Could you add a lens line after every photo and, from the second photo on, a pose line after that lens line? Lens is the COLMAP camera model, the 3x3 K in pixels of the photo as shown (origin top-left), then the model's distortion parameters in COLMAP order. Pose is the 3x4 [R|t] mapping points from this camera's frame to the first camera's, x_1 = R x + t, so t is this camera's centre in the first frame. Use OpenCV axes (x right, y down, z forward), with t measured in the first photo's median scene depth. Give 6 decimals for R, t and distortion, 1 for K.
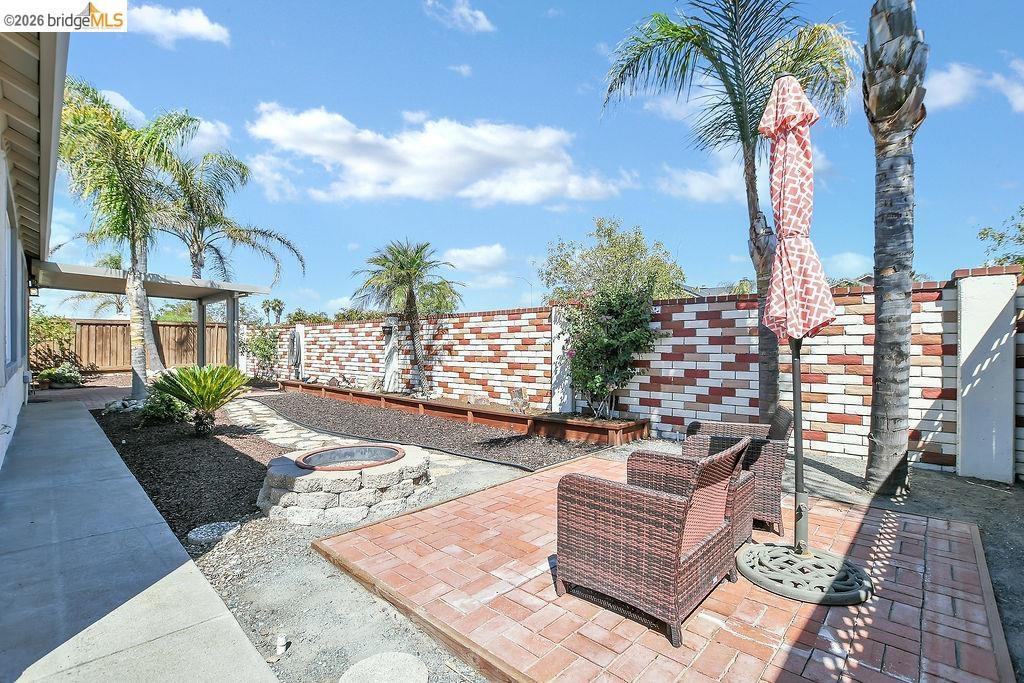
lens RADIAL K [[458.0, 0, 513.0], [0, 458.0, 345.3], [0, 0, 1]] dist [-0.027797, 0.000277]
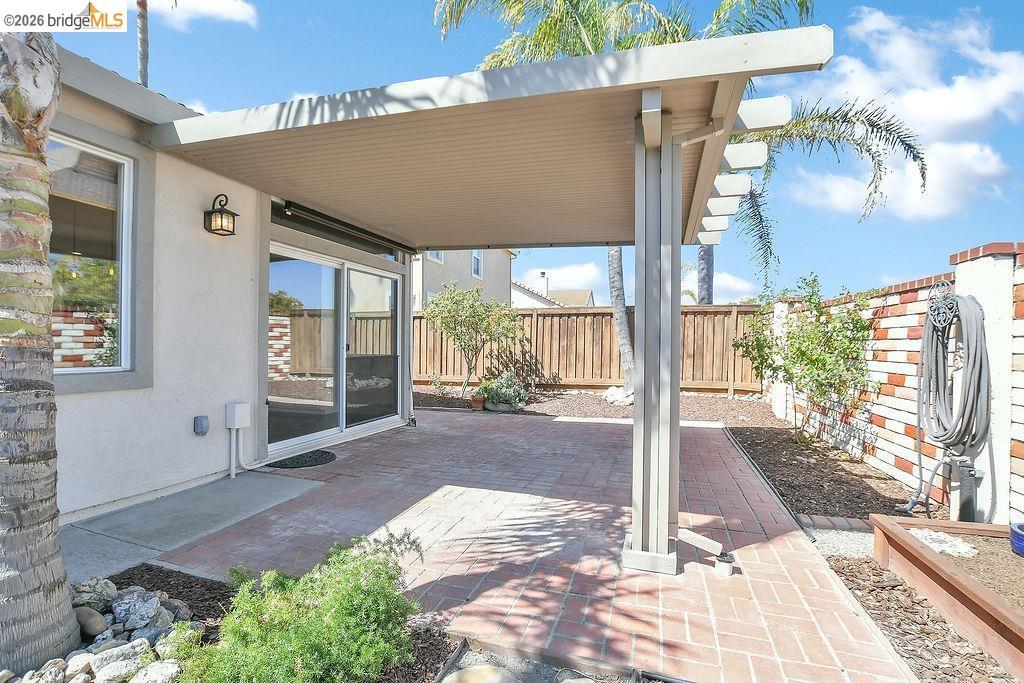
lens RADIAL K [[458.0, 0, 515.8], [0, 458.0, 346.0], [0, 0, 1]] dist [-0.027797, 0.000277]
pose [[0.431336, 0.007561, -0.902160, -0.347416], [-0.006218, 0.999966, 0.005408, -0.004089], [0.902170, 0.003277, 0.431369, 0.656416]]
